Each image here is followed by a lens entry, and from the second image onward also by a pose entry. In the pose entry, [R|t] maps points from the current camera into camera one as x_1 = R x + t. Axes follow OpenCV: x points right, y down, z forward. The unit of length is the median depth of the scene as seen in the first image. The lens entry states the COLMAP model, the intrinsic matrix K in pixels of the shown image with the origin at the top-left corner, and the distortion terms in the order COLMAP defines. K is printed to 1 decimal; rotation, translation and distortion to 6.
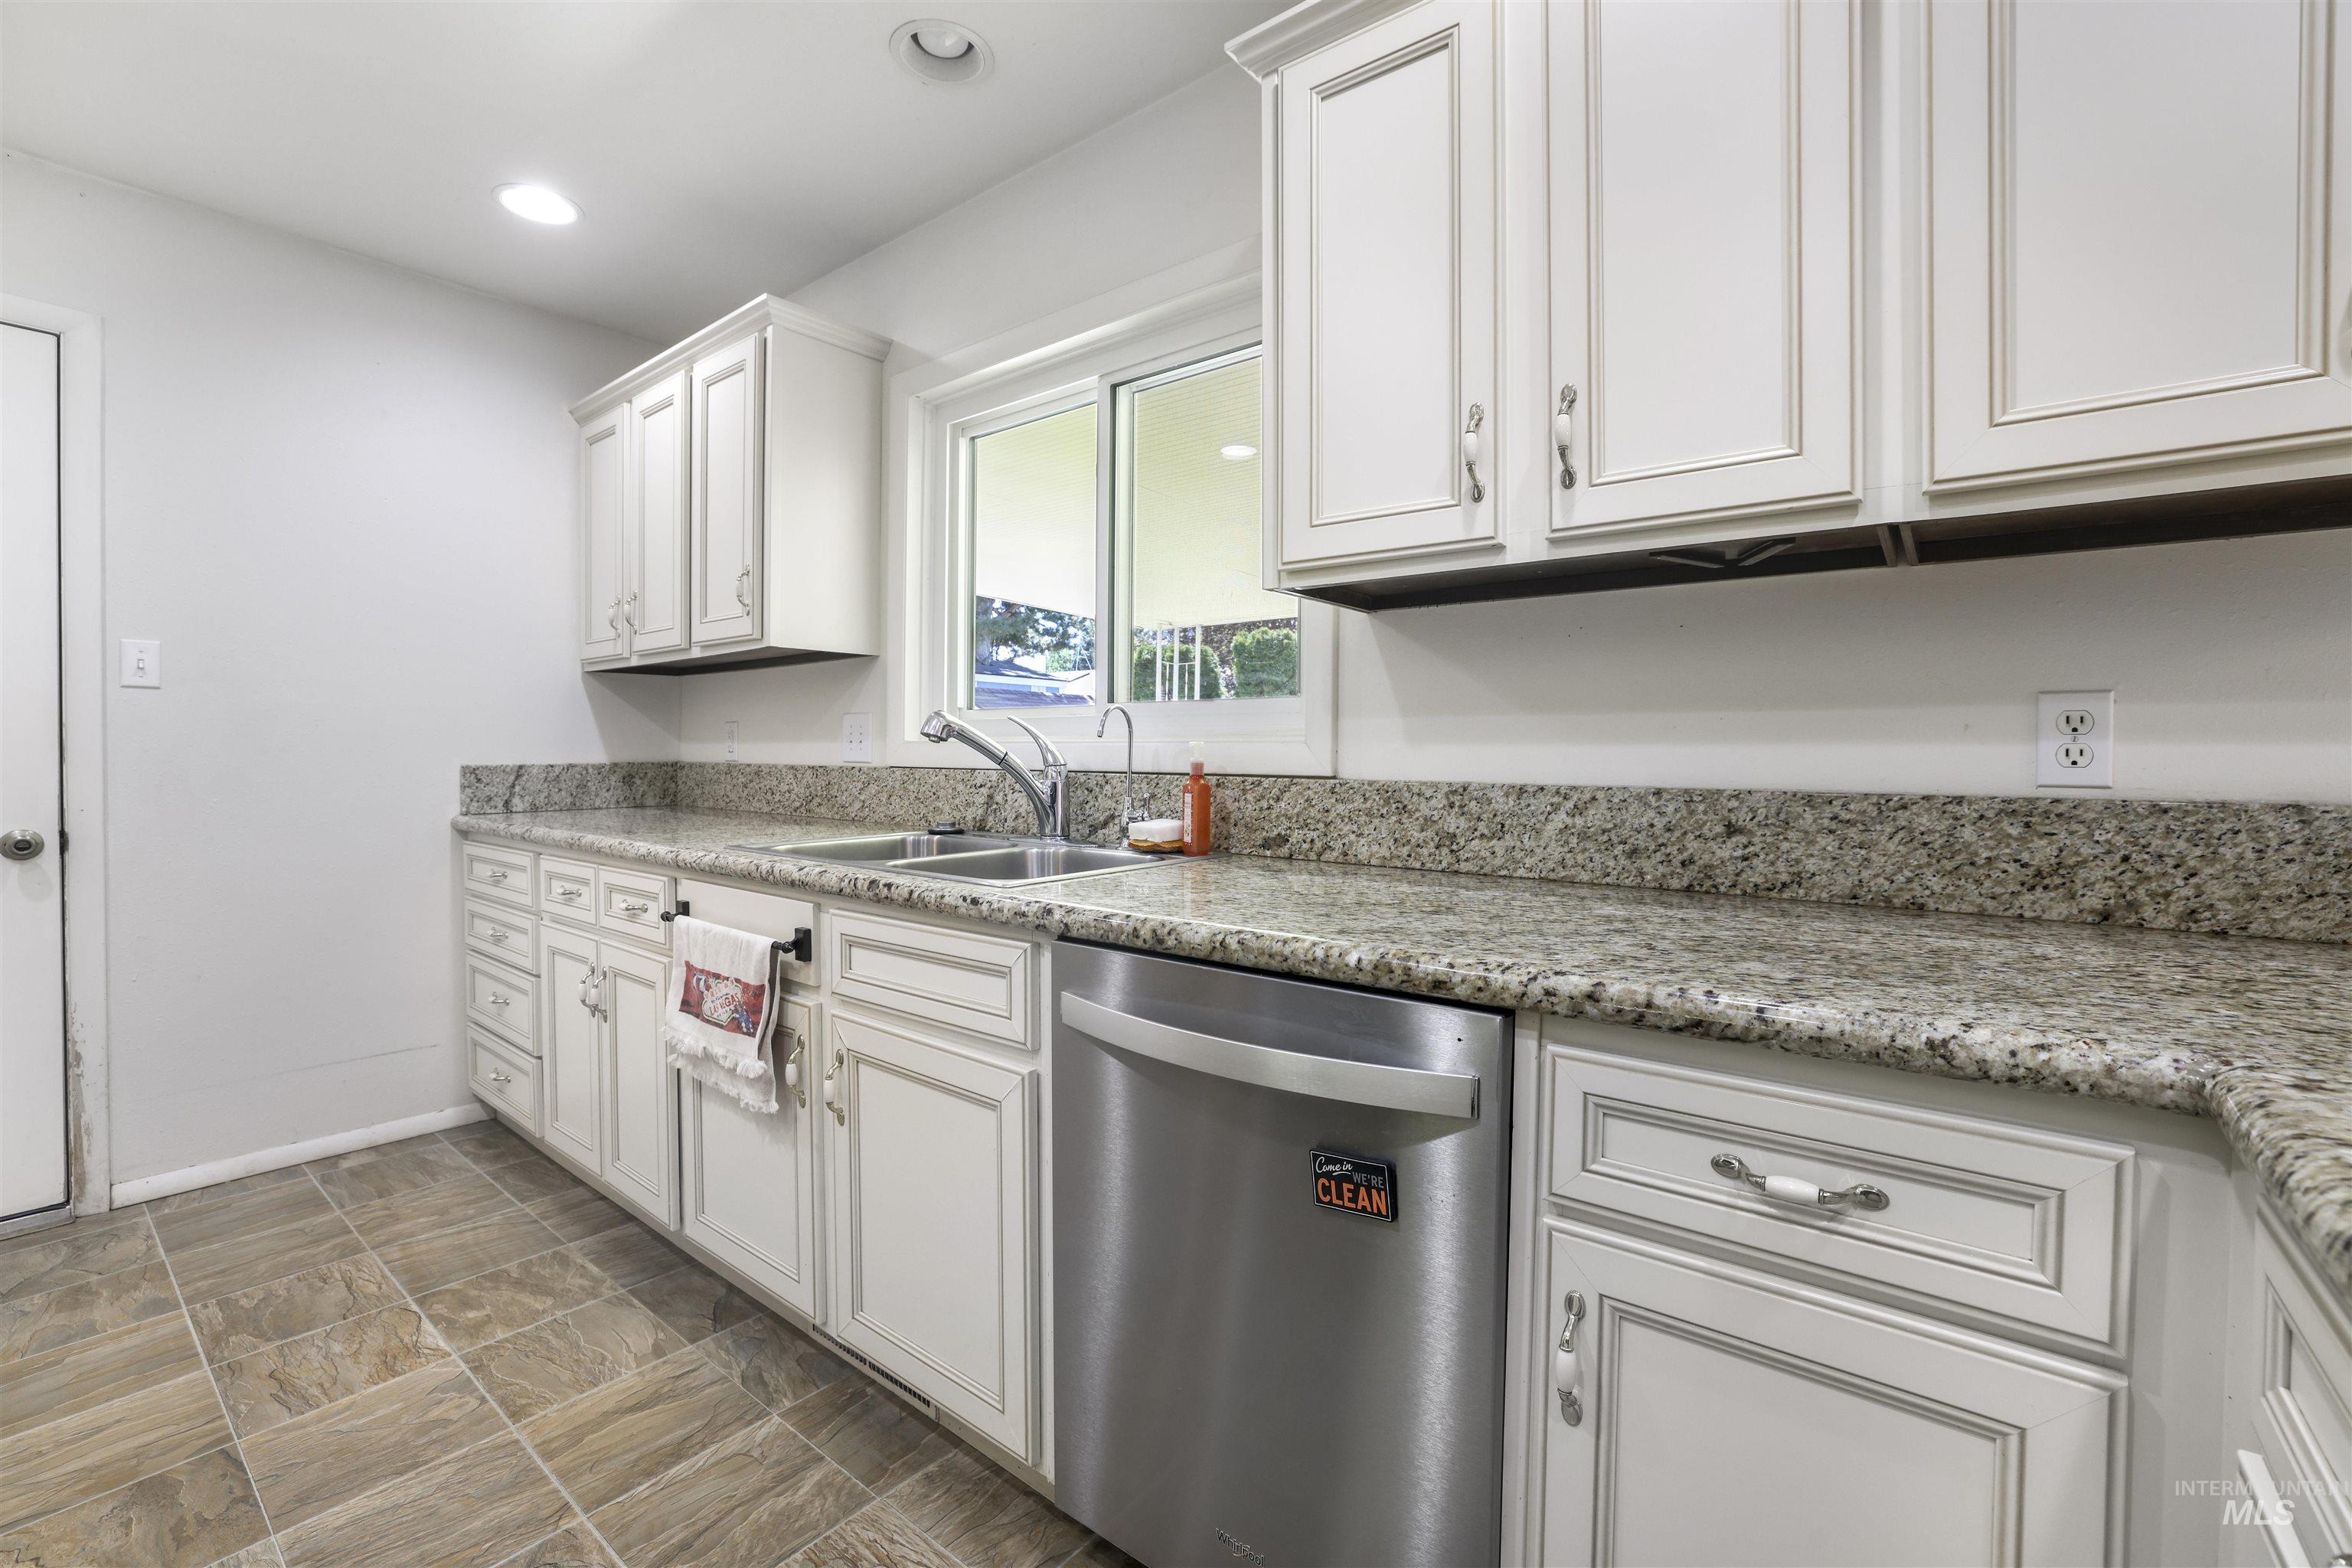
lens RADIAL K [[1012.8, 0, 1184.3], [0, 1012.8, 771.3], [0, 0, 1]] dist [-0.047974, 0.016158]
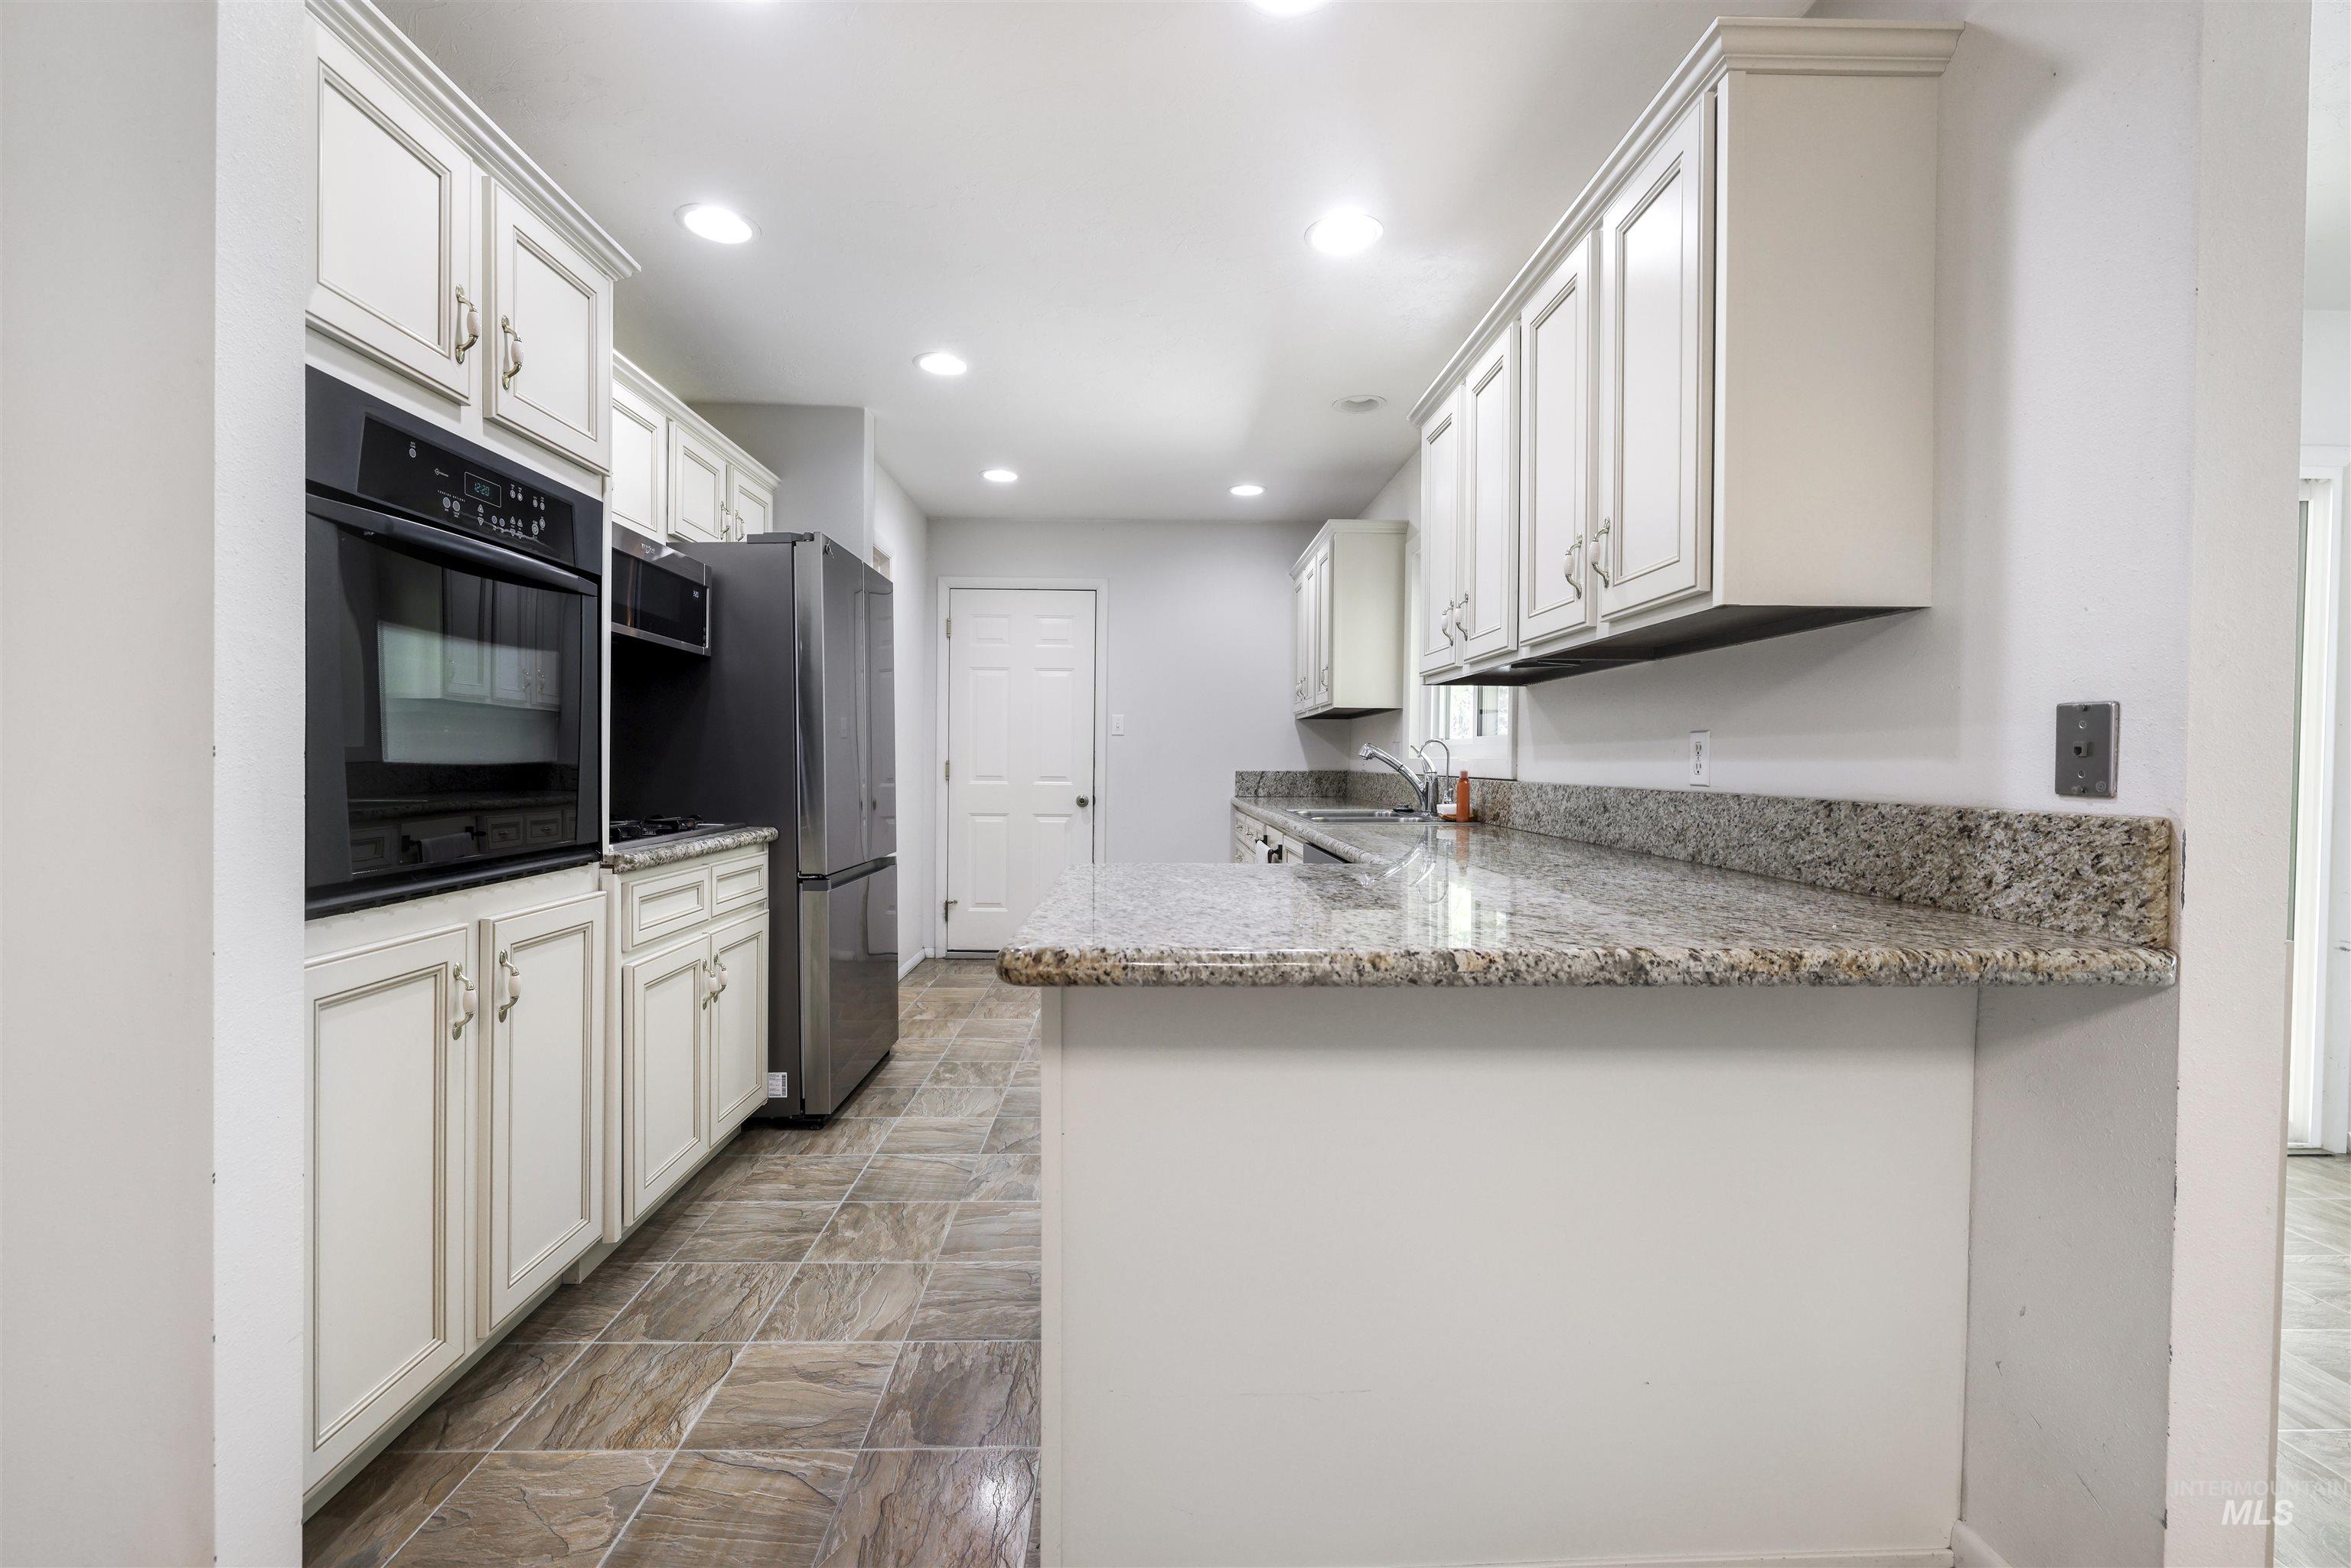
lens RADIAL K [[1035.3, 0, 1171.0], [0, 1035.3, 776.8], [0, 0, 1]] dist [0.000068, -0.000039]
pose [[0.644339, 0.013433, -0.764622, 1.008333], [-0.021357, 0.999772, -0.000433, 0.012340], [0.764442, 0.016609, 0.644479, -0.541436]]
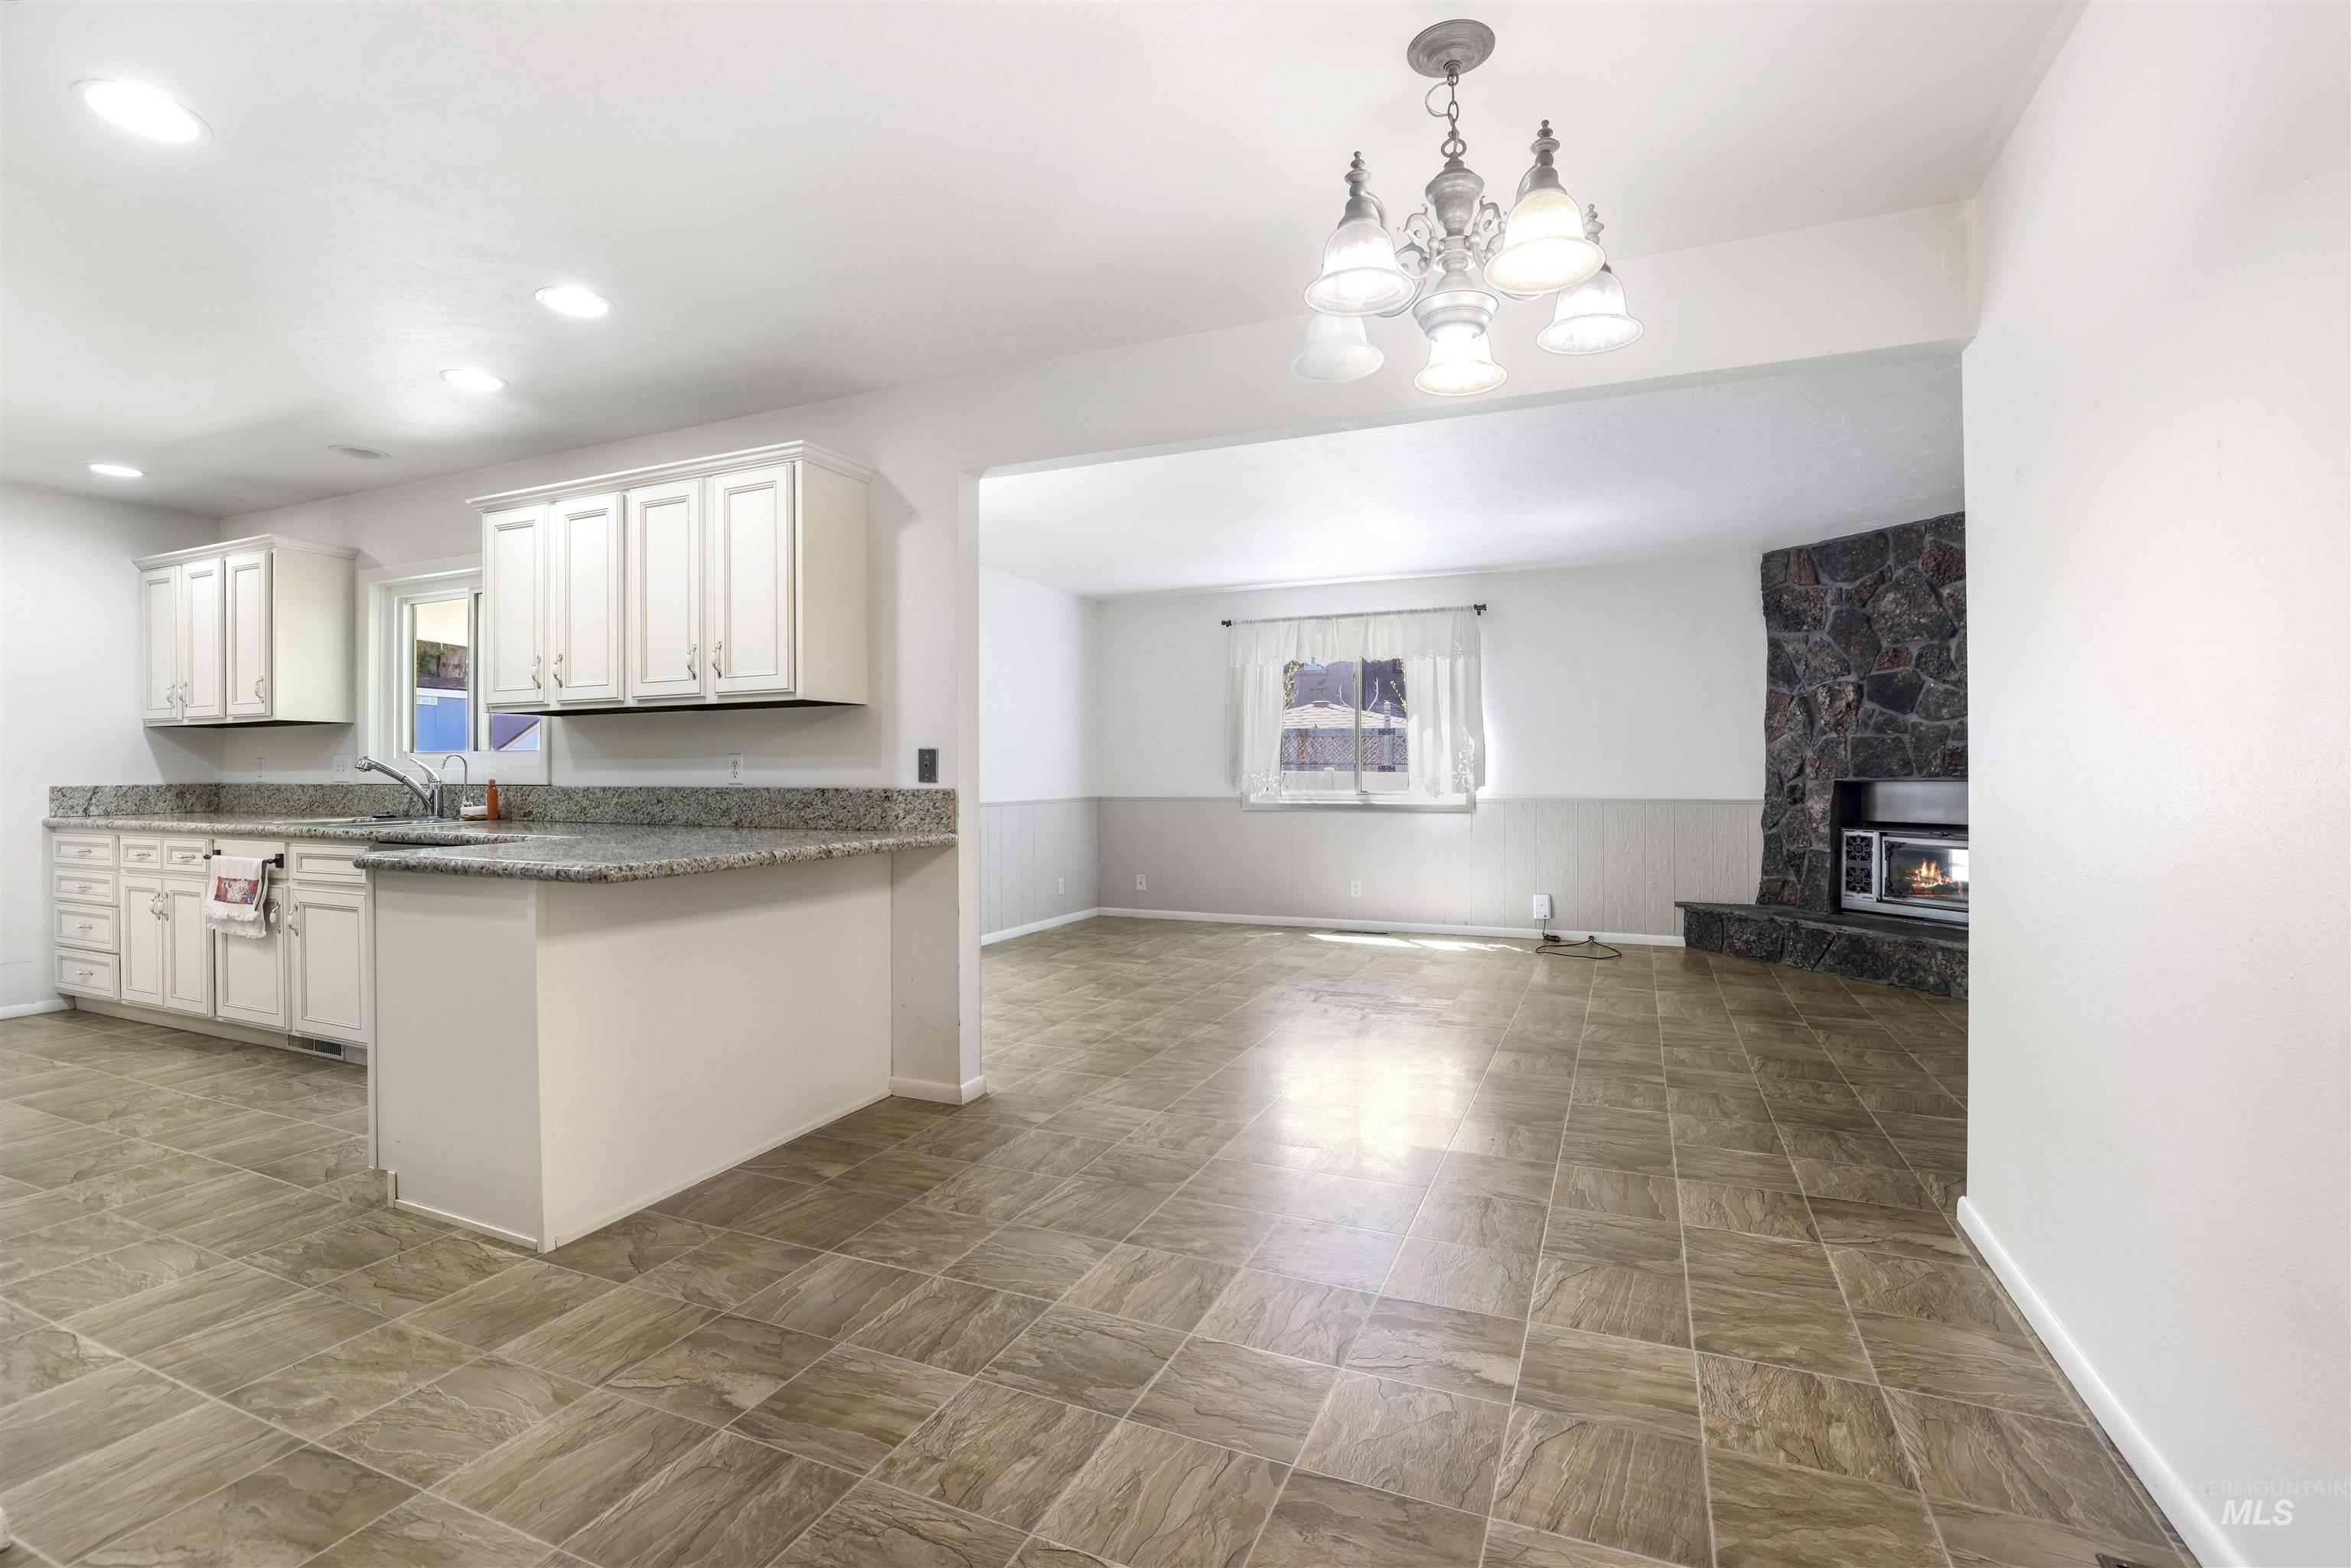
lens RADIAL K [[1048.5, 0, 1209.1], [0, 1048.5, 777.2], [0, 0, 1]] dist [-0.029708, 0.010408]
pose [[0.959523, -0.008278, 0.281507, 0.837458], [0.012309, 0.999845, -0.012553, 0.032215], [-0.281360, 0.015510, 0.959477, -1.559734]]
